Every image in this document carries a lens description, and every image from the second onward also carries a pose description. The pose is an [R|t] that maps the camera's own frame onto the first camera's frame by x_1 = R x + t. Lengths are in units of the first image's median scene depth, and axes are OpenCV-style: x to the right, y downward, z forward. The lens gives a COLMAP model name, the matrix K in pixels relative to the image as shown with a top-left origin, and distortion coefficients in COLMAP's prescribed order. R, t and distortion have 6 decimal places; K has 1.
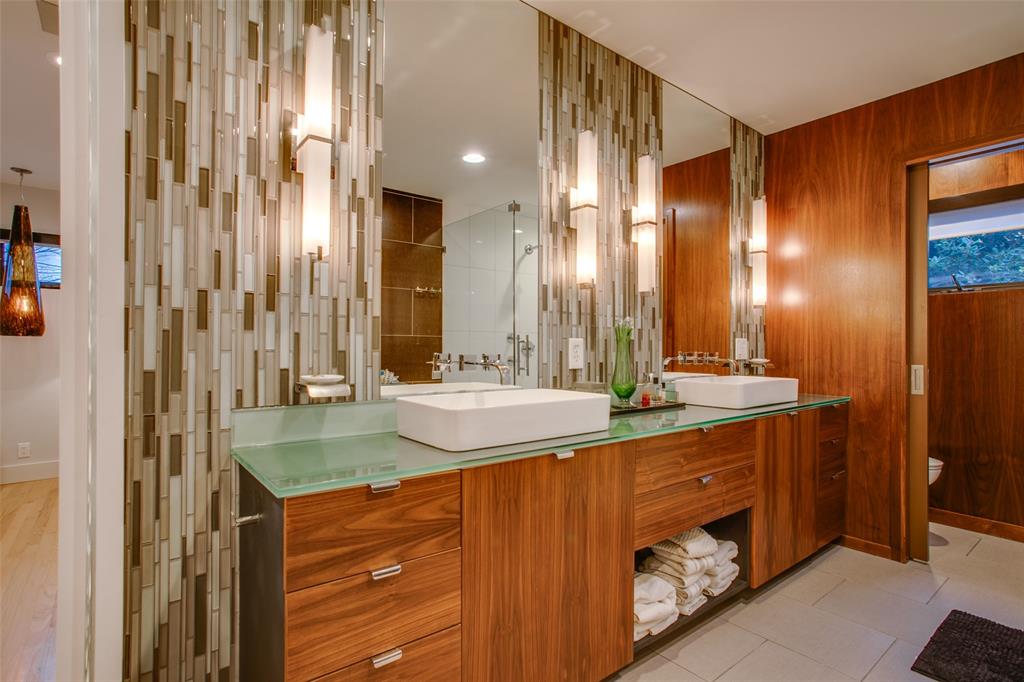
lens RADIAL K [[508.1, 0, 522.4], [0, 508.1, 347.5], [0, 0, 1]] dist [-0.047880, 0.032208]
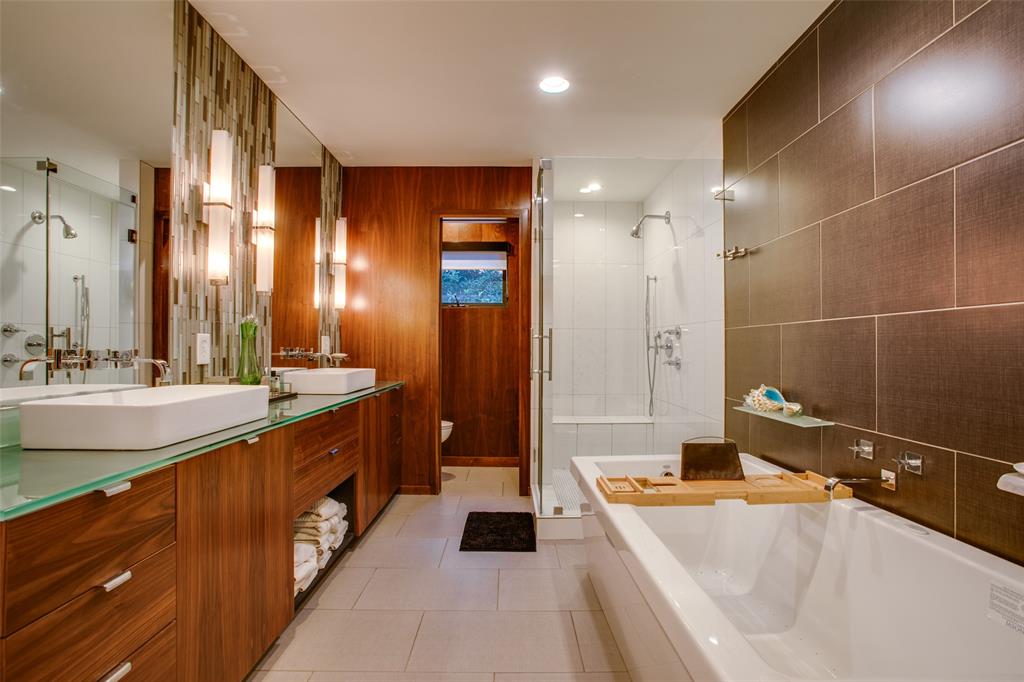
lens RADIAL K [[500.6, 0, 511.0], [0, 500.6, 343.9], [0, 0, 1]] dist [-0.063026, 0.031311]
pose [[0.625719, 0.003785, 0.780039, -0.250122], [-0.001592, 0.999992, -0.003576, 0.004363], [-0.780047, 0.000996, 0.625720, -0.064488]]
